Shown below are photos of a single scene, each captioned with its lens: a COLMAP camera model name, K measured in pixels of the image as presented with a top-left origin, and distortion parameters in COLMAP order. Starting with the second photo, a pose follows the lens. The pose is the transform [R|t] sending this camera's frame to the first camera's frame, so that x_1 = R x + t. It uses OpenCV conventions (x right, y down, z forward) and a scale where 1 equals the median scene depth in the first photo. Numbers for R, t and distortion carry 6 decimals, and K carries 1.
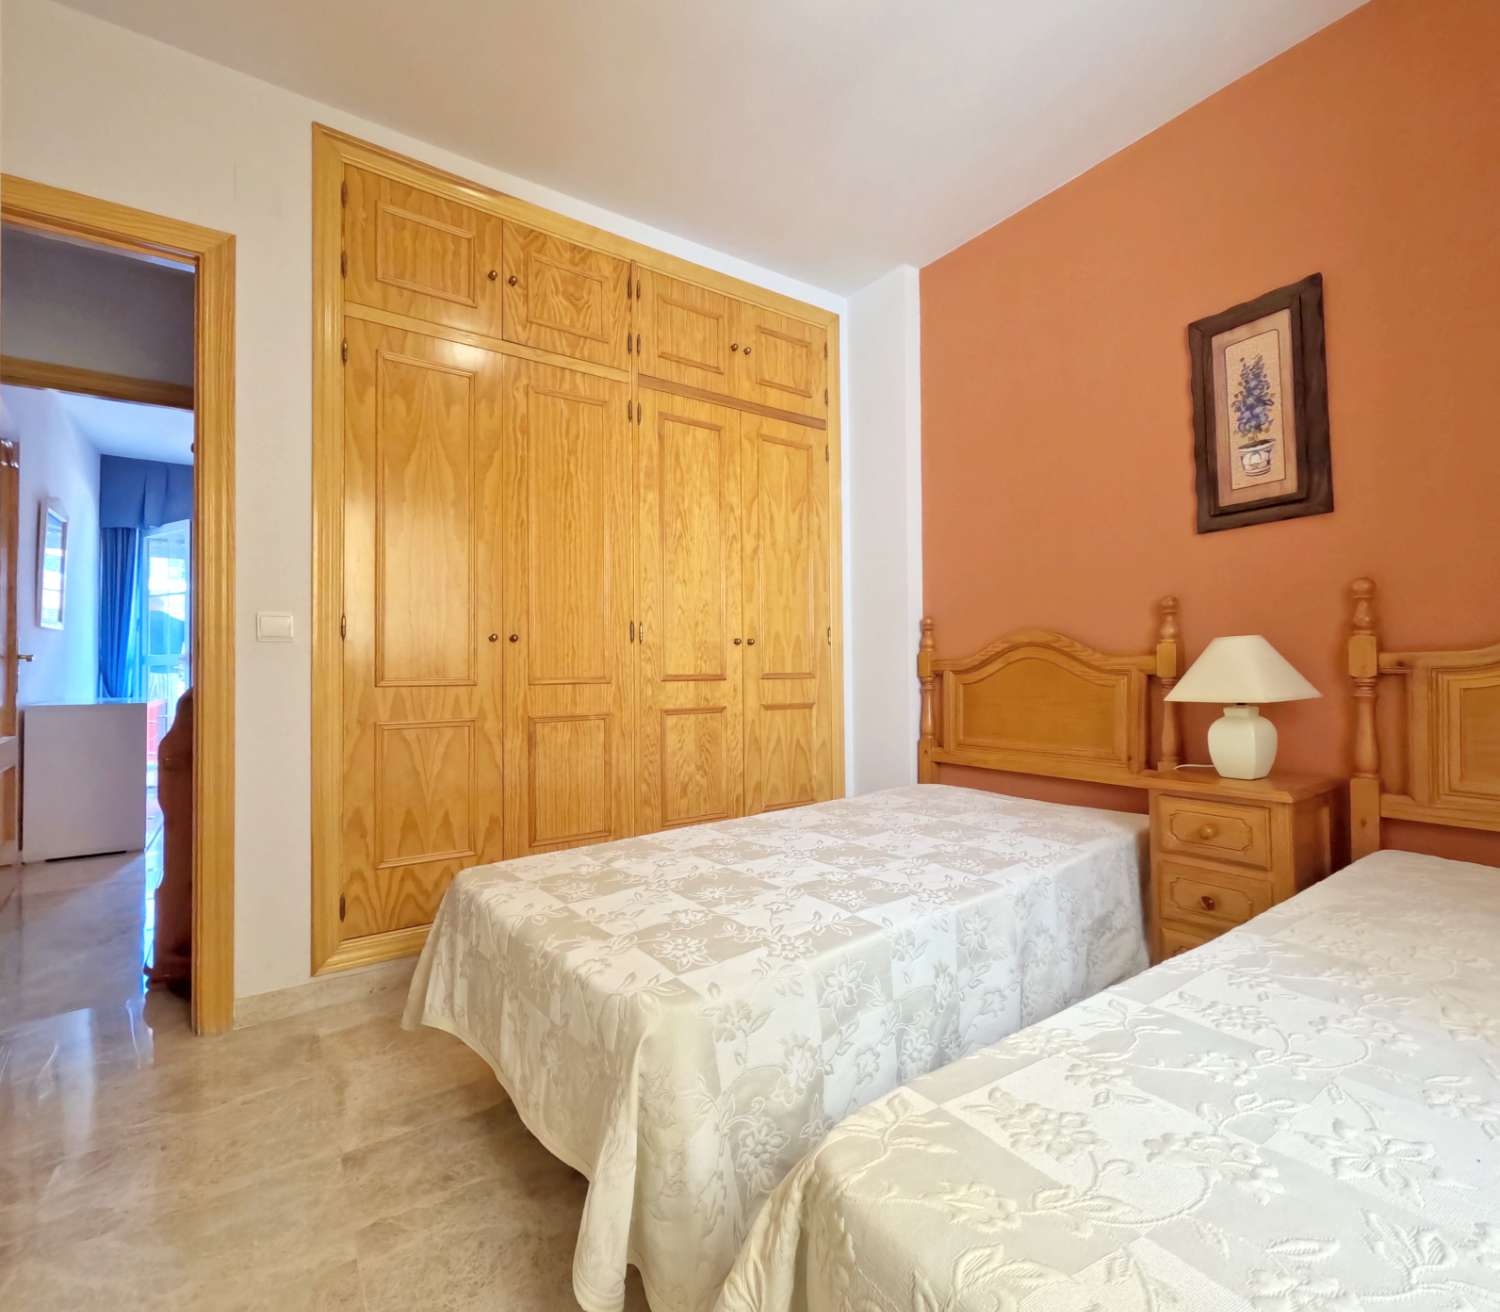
lens RADIAL K [[722.0, 0, 753.1], [0, 722.0, 658.7], [0, 0, 1]] dist [0.001014, 0.000185]
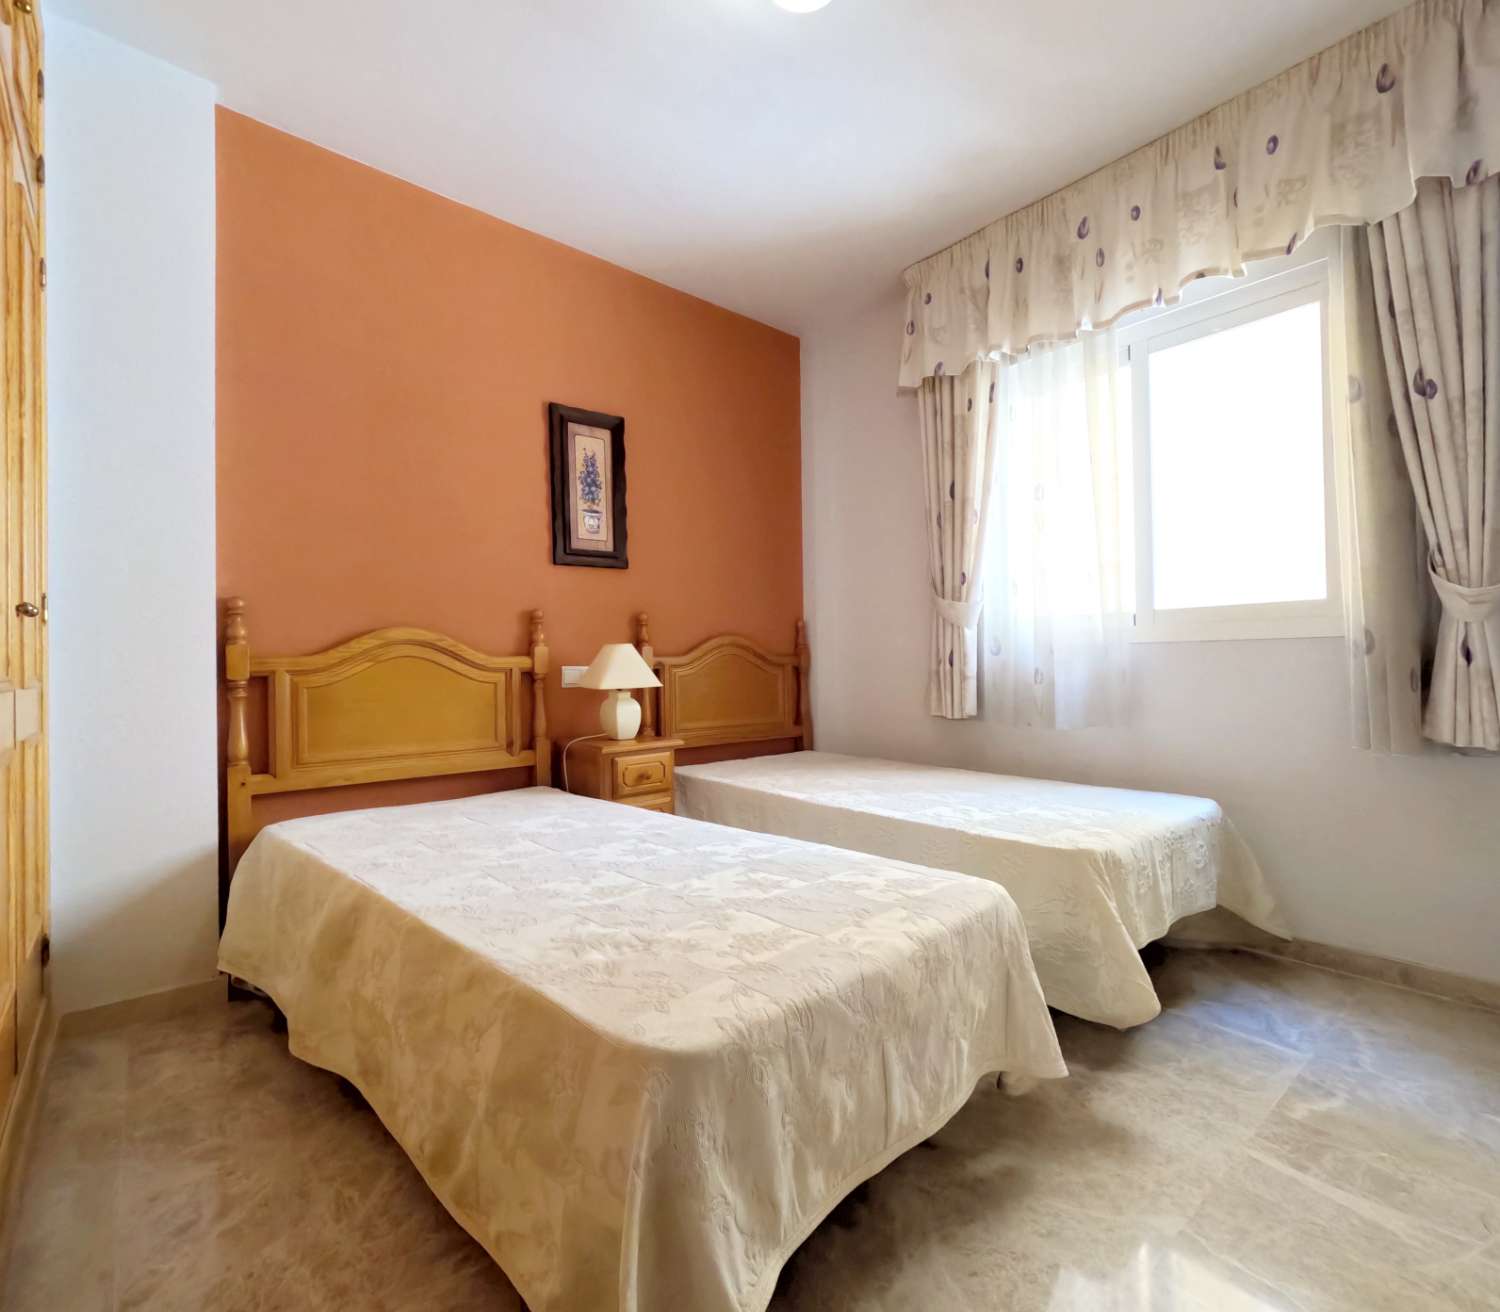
lens RADIAL K [[722.0, 0, 753.1], [0, 722.0, 658.7], [0, 0, 1]] dist [0.001014, 0.000185]
pose [[-0.105144, 0.020014, 0.994256, -0.767404], [-0.002128, 0.999791, -0.020350, 0.026212], [-0.994455, -0.004256, -0.105079, 0.827151]]
